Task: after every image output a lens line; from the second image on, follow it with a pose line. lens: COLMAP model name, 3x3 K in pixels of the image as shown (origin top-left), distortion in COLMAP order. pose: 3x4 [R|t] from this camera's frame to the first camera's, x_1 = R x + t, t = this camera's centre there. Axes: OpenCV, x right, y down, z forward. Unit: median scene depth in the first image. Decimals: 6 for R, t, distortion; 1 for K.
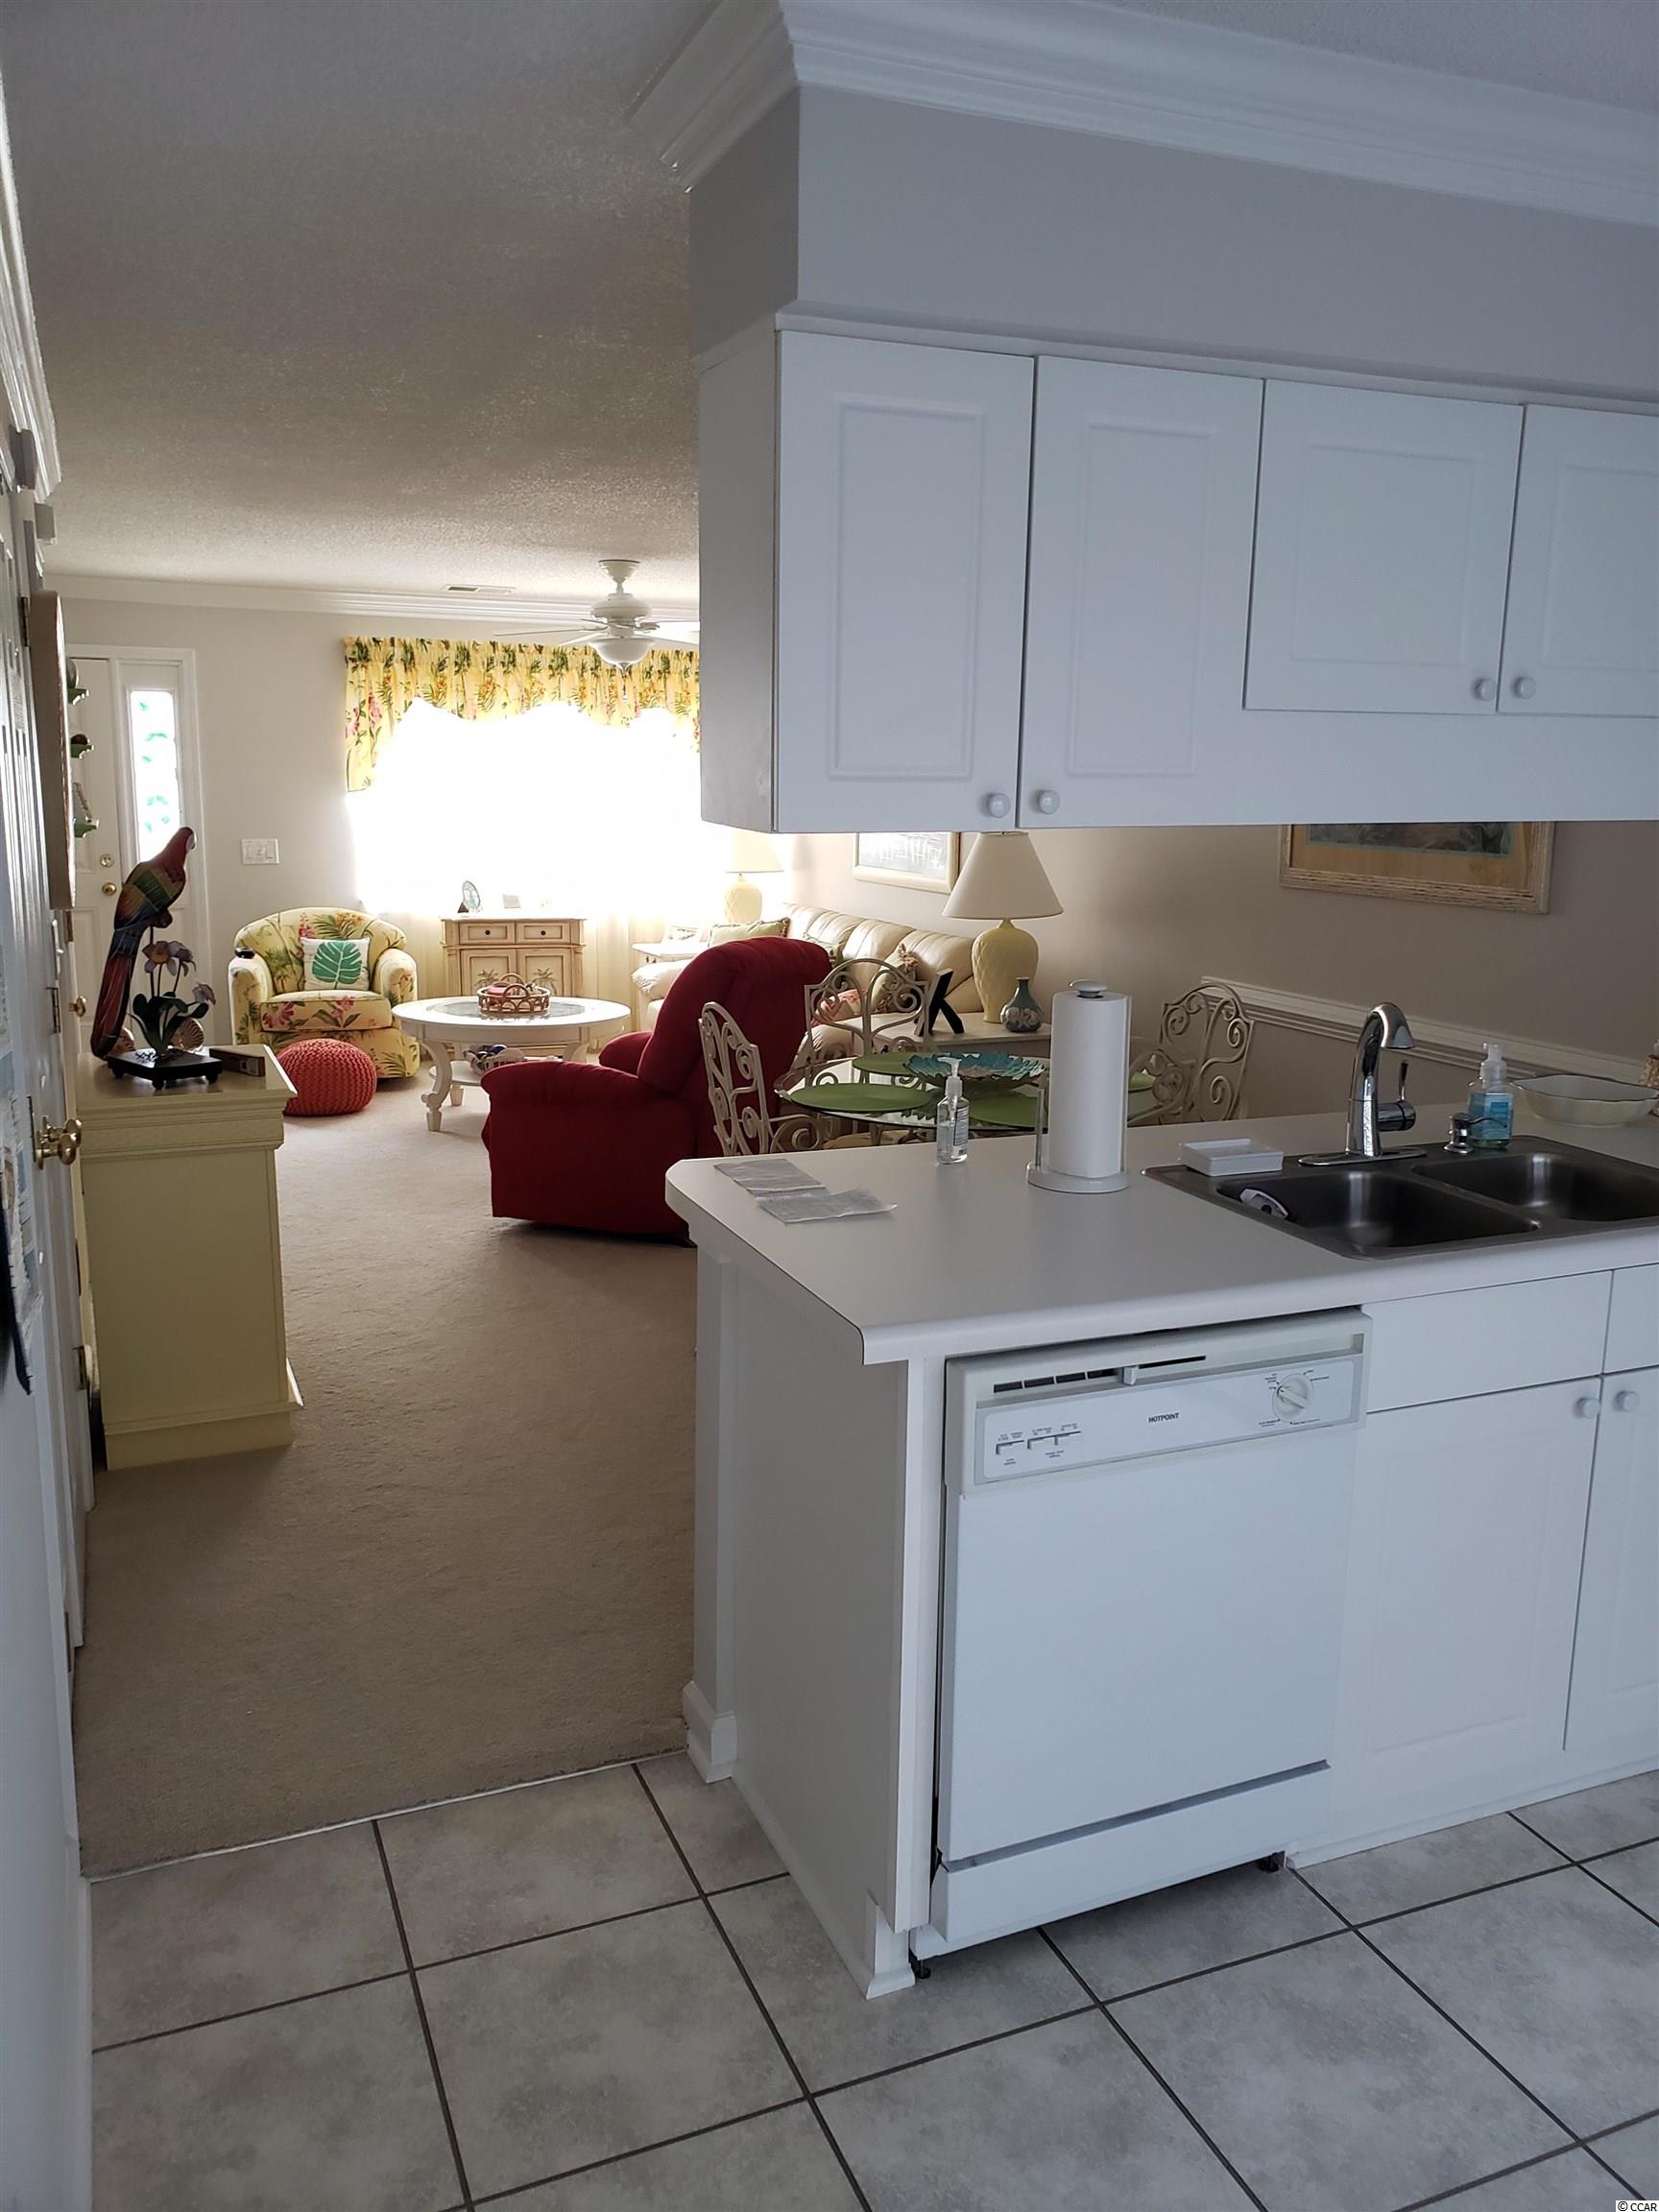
lens RADIAL K [[1720.5, 0, 836.0], [0, 1720.5, 1113.4], [0, 0, 1]] dist [0.011983, -0.000555]
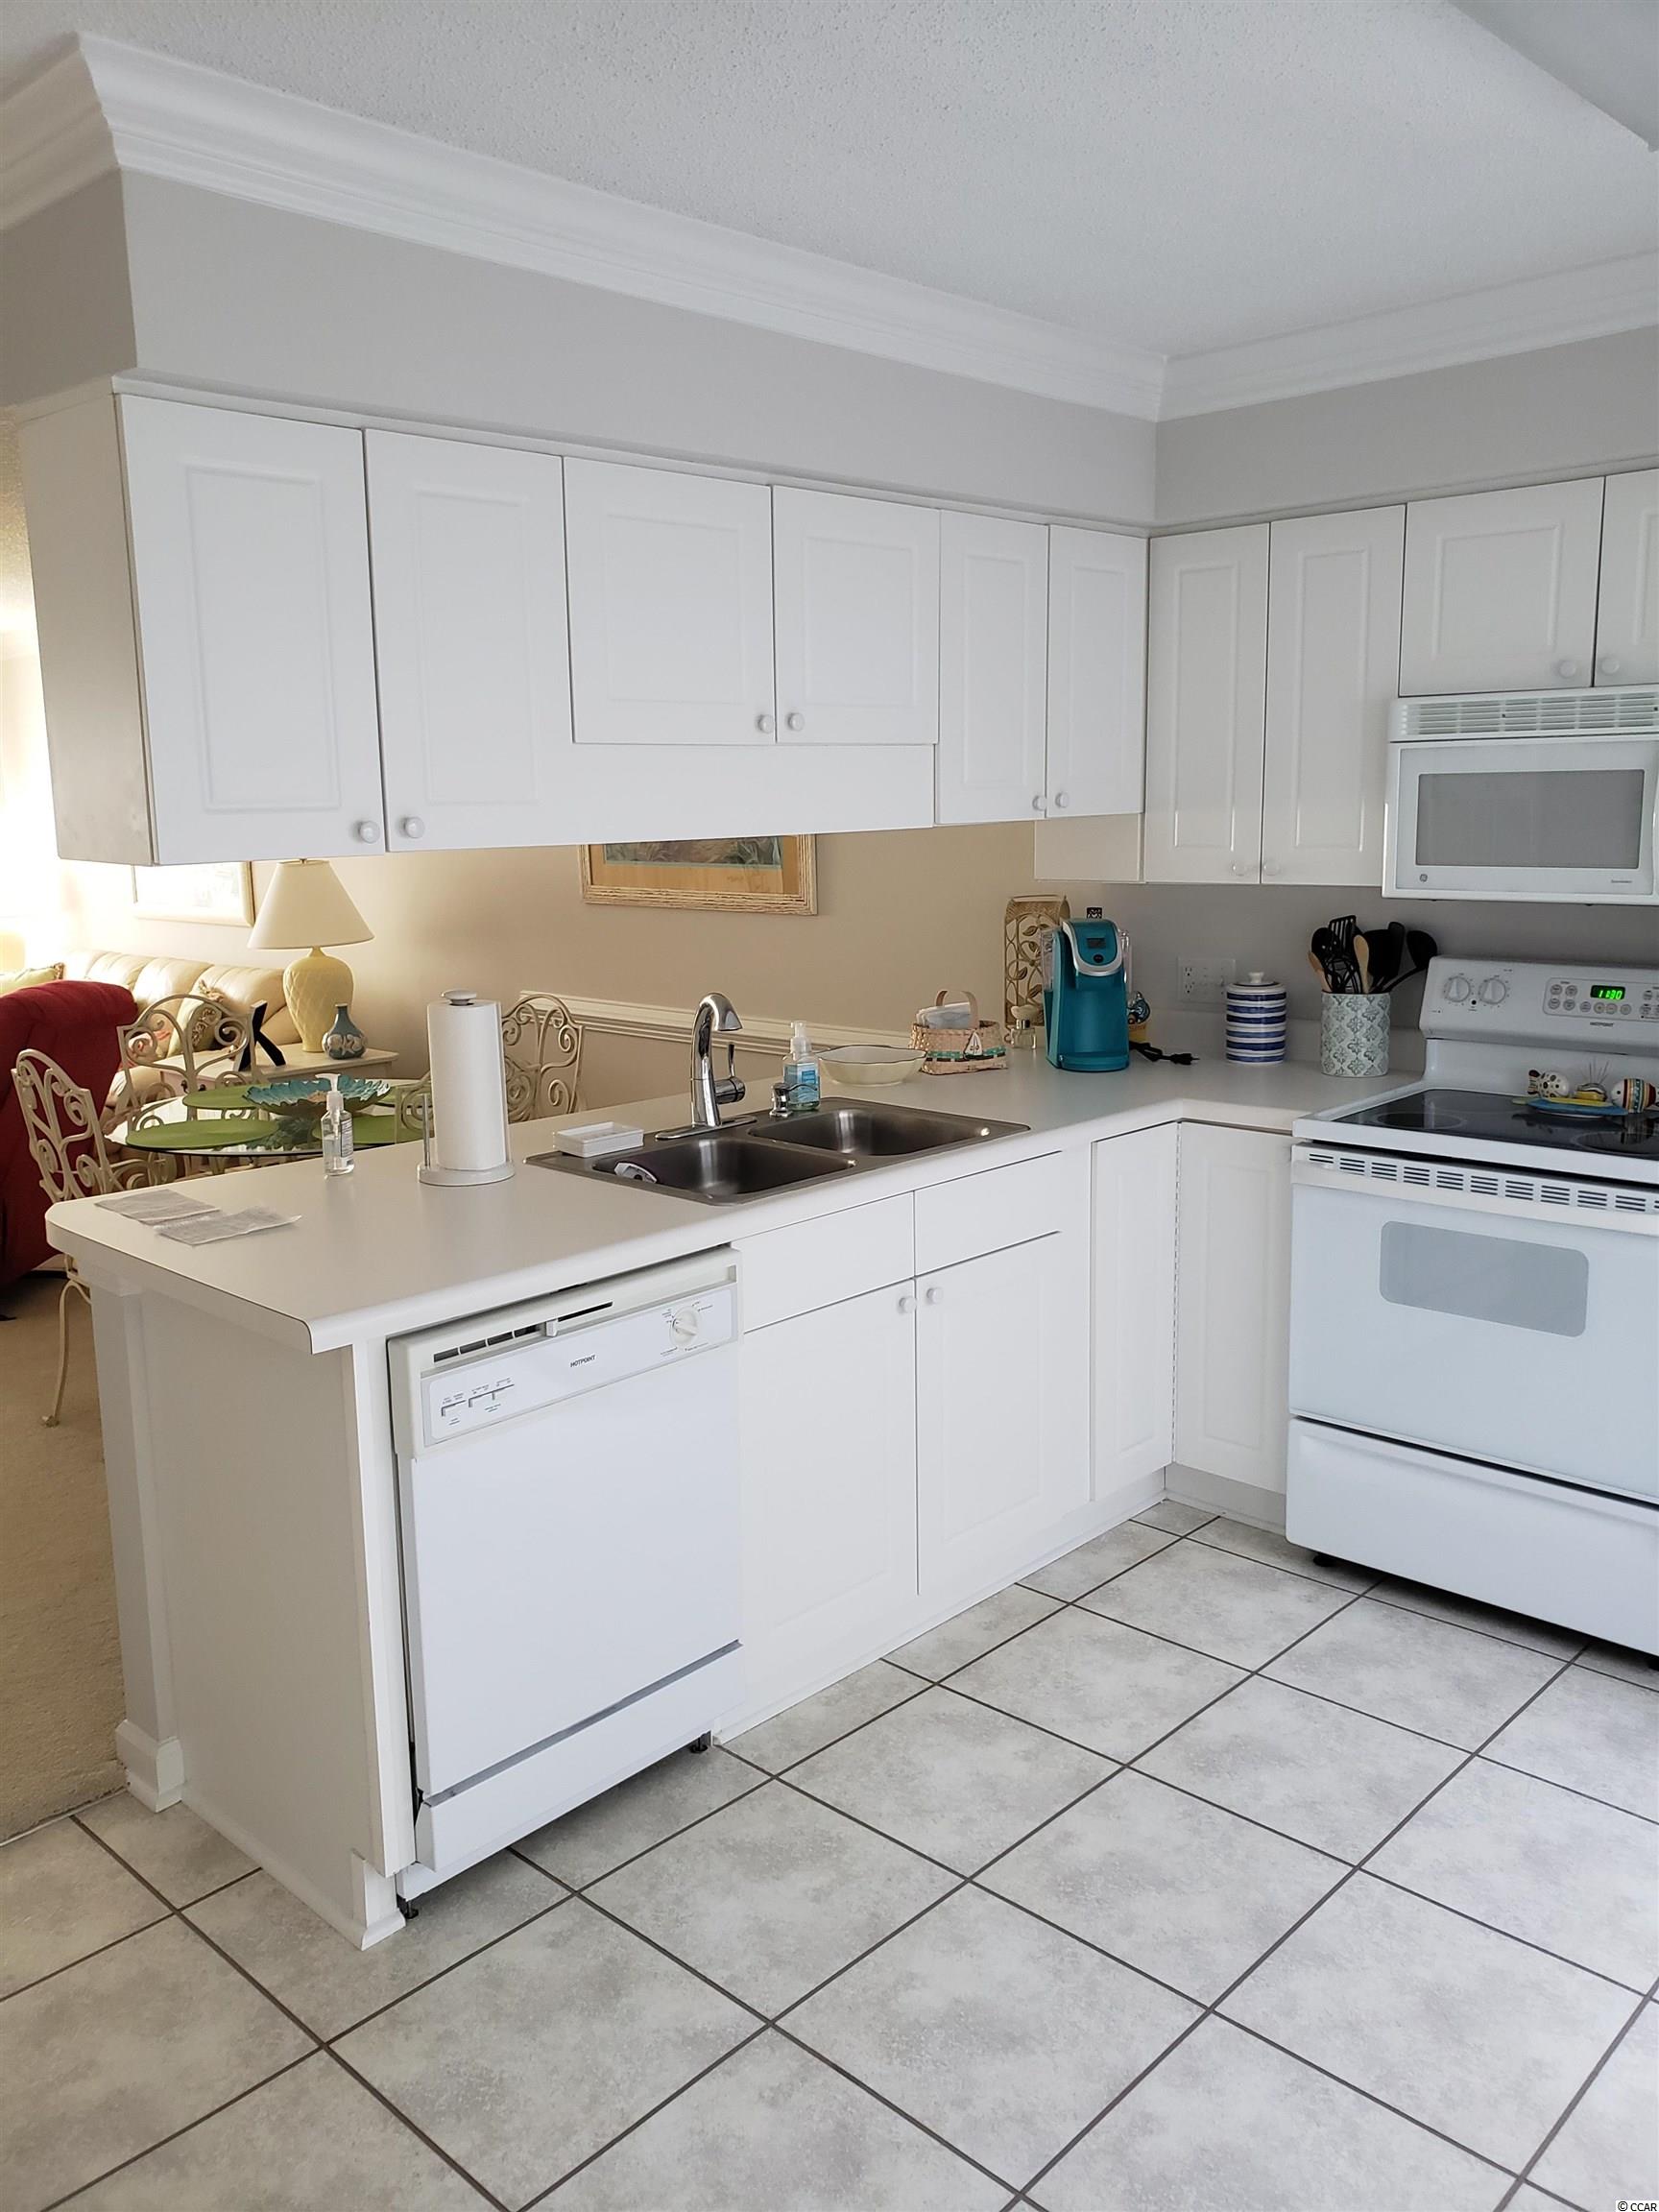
lens RADIAL K [[1720.5, 0, 836.0], [0, 1720.5, 1113.4], [0, 0, 1]] dist [0.011983, -0.000555]
pose [[0.915578, -0.098836, 0.389806, -0.071688], [0.103742, 0.994568, 0.008504, 0.016495], [-0.388529, 0.032654, 0.920858, -0.106148]]
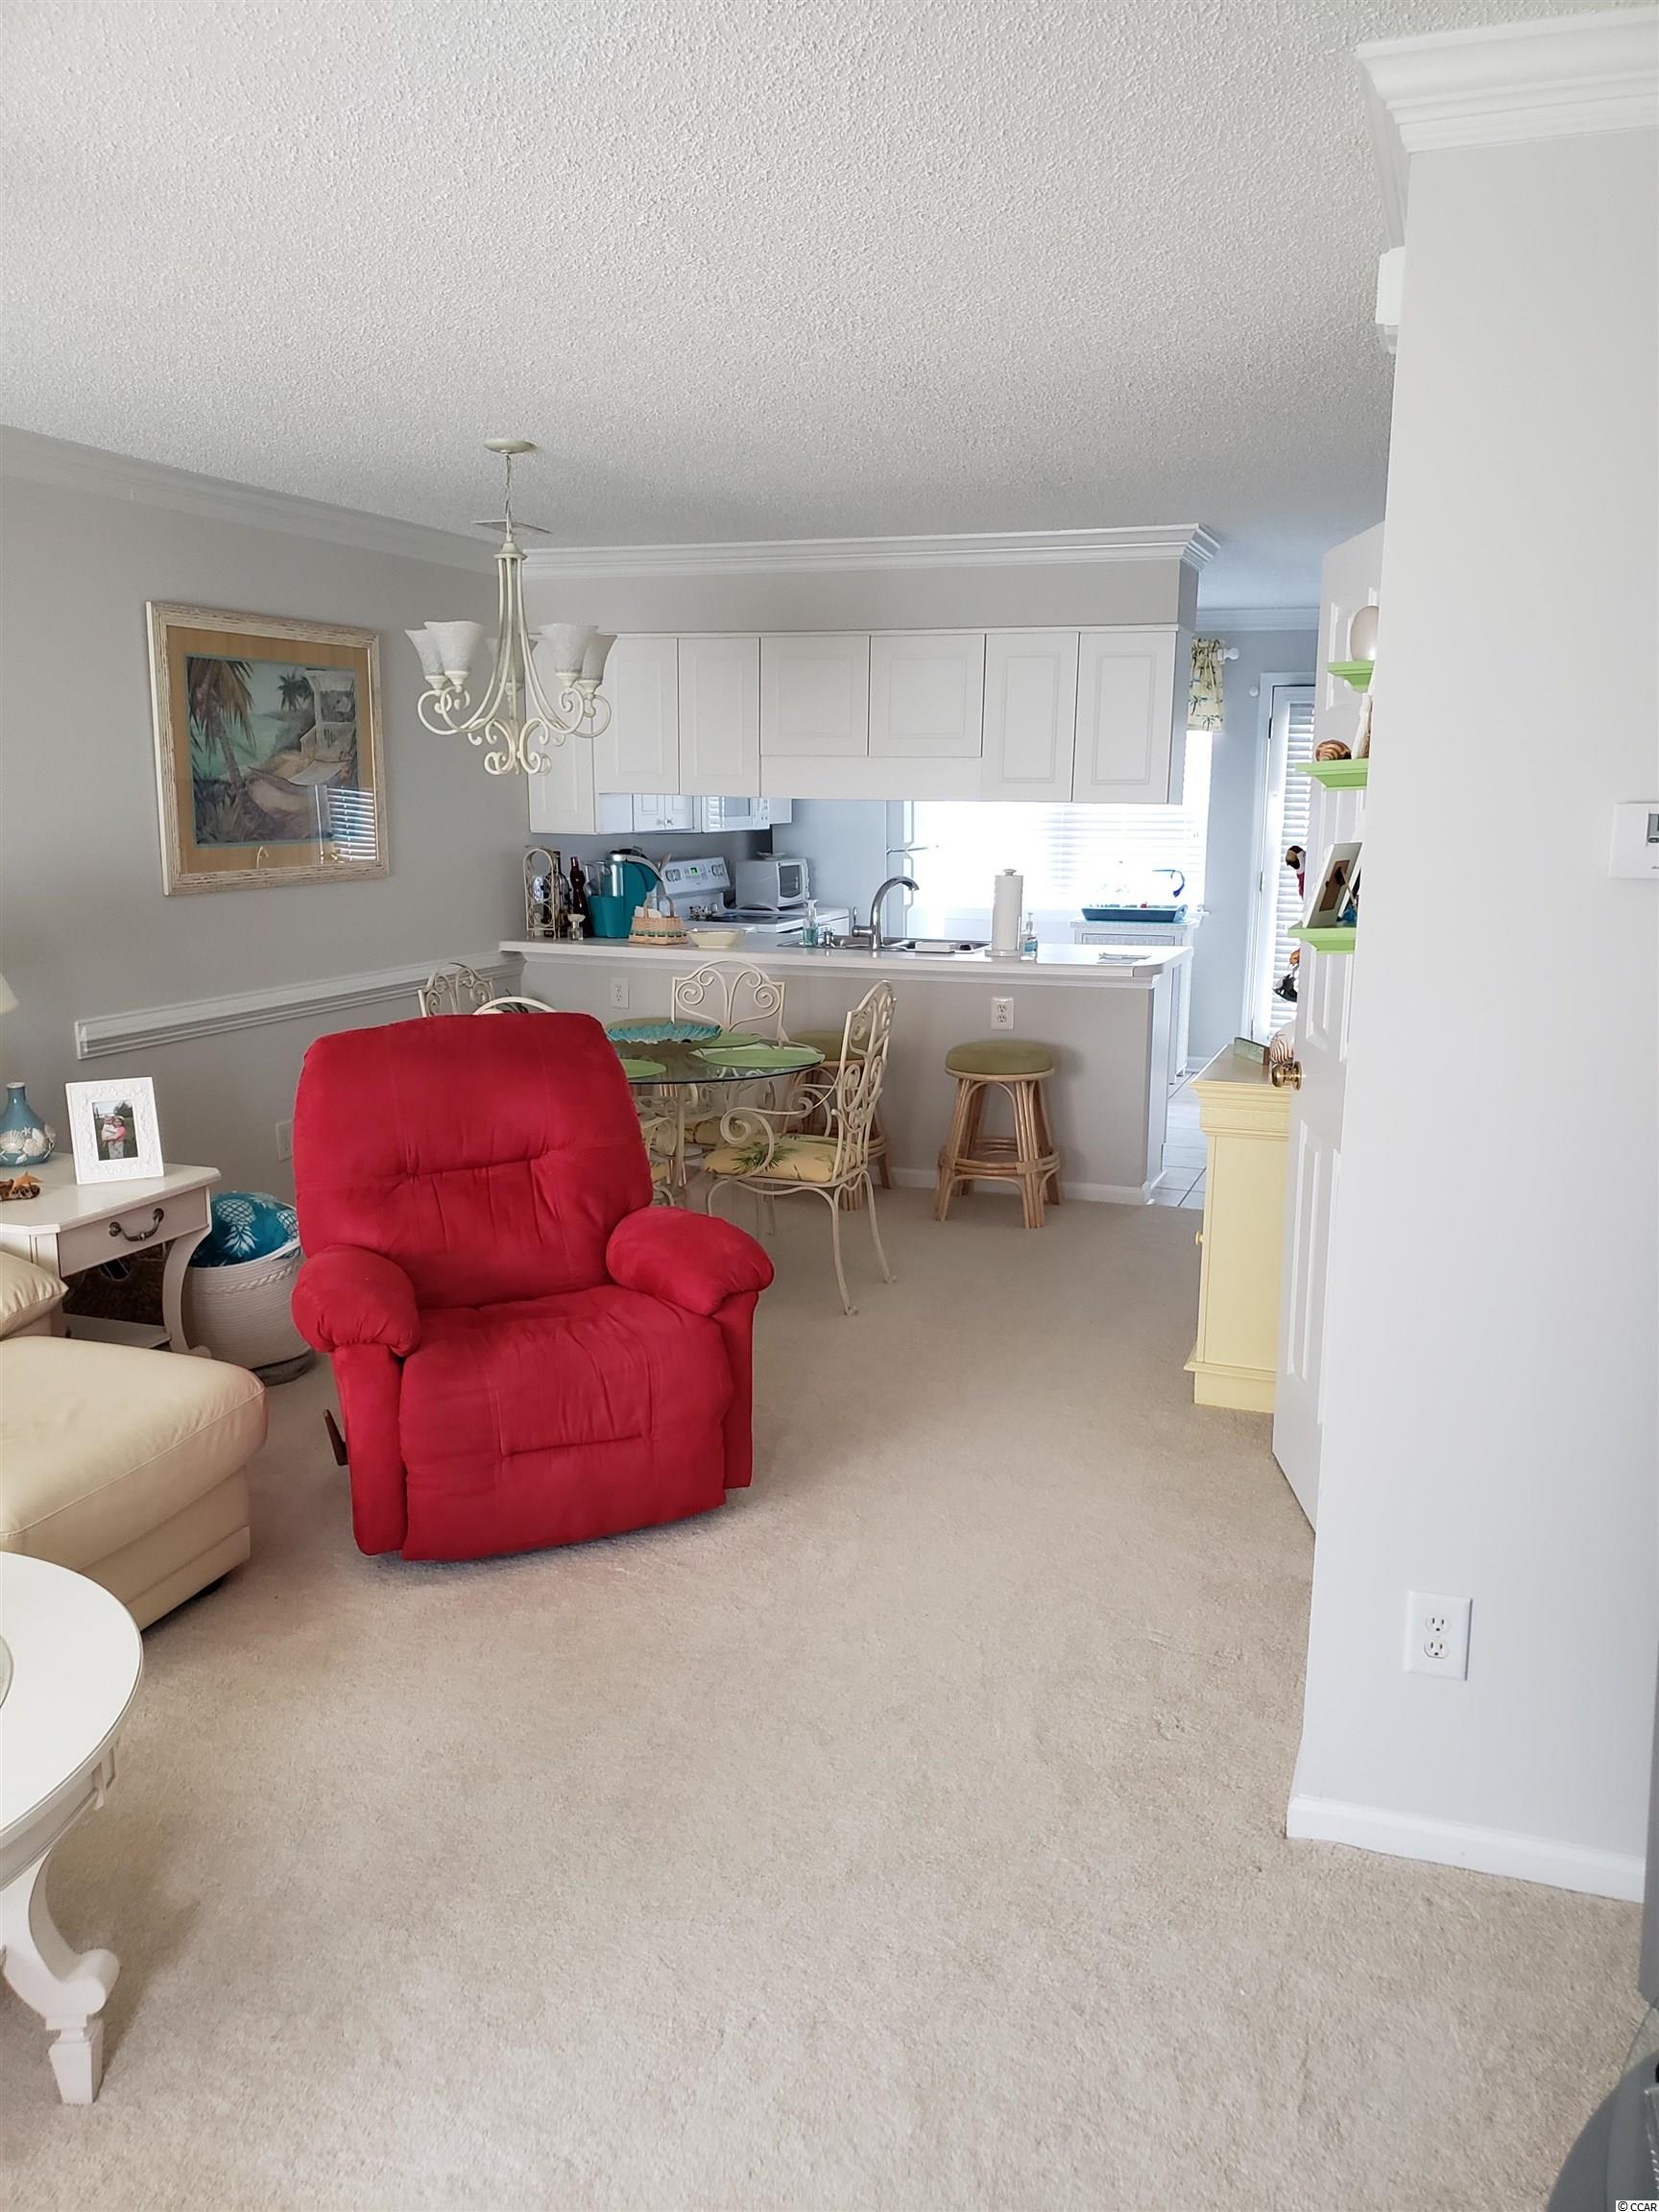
lens RADIAL K [[1720.5, 0, 836.0], [0, 1720.5, 1113.4], [0, 0, 1]] dist [0.011983, -0.000555]
pose [[-0.725032, -0.148295, 0.672560, -2.426017], [0.114688, 0.936911, 0.330219, -1.063064], [-0.679099, 0.316554, -0.662283, 5.203472]]
